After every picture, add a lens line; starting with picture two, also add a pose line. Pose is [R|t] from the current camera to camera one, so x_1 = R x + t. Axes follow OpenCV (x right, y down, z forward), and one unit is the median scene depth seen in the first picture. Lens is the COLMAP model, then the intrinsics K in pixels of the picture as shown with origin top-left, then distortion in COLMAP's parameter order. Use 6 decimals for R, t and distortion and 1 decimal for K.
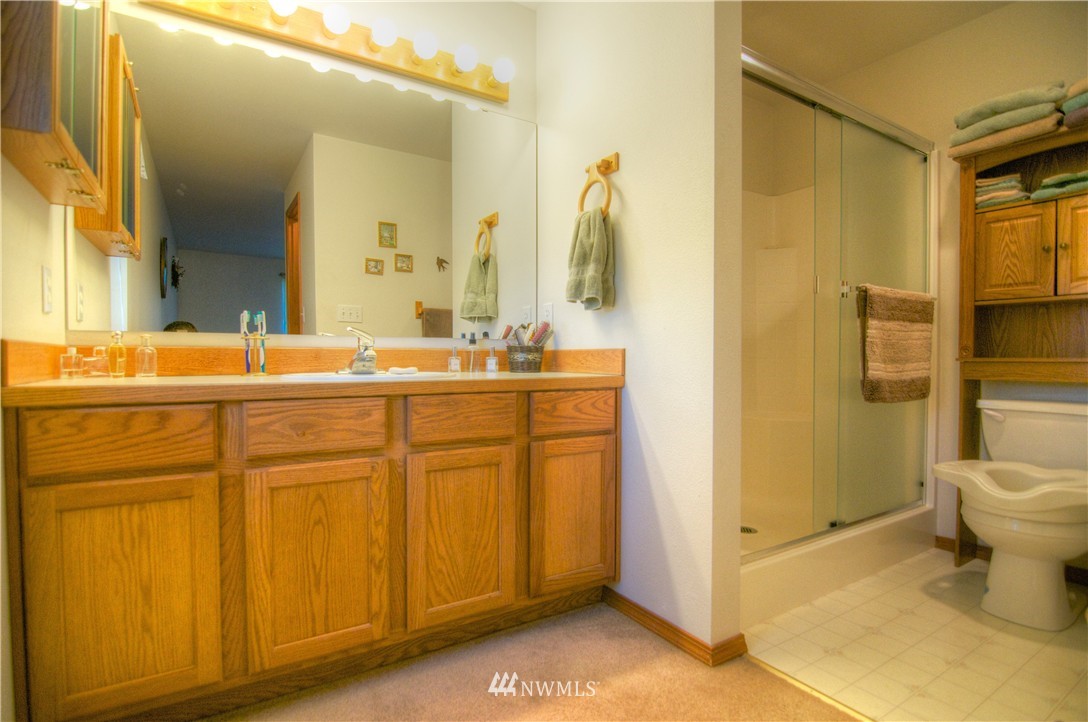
lens RADIAL K [[530.4, 0, 544.3], [0, 530.4, 361.0], [0, 0, 1]] dist [-0.019051, -0.000517]
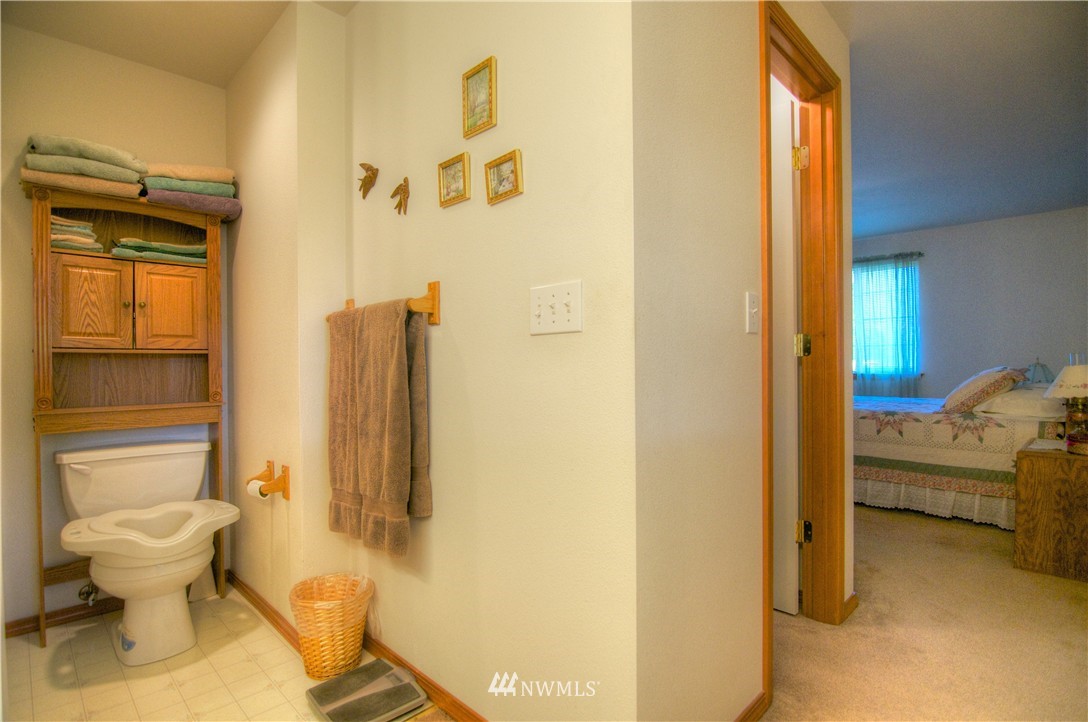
lens RADIAL K [[527.6, 0, 544.6], [0, 527.6, 362.6], [0, 0, 1]] dist [-0.016142, -0.001614]
pose [[-0.214529, 0.007860, 0.976686, -0.255047], [0.023496, 0.999720, -0.002884, -0.068651], [-0.976435, 0.022330, -0.214654, 0.373194]]
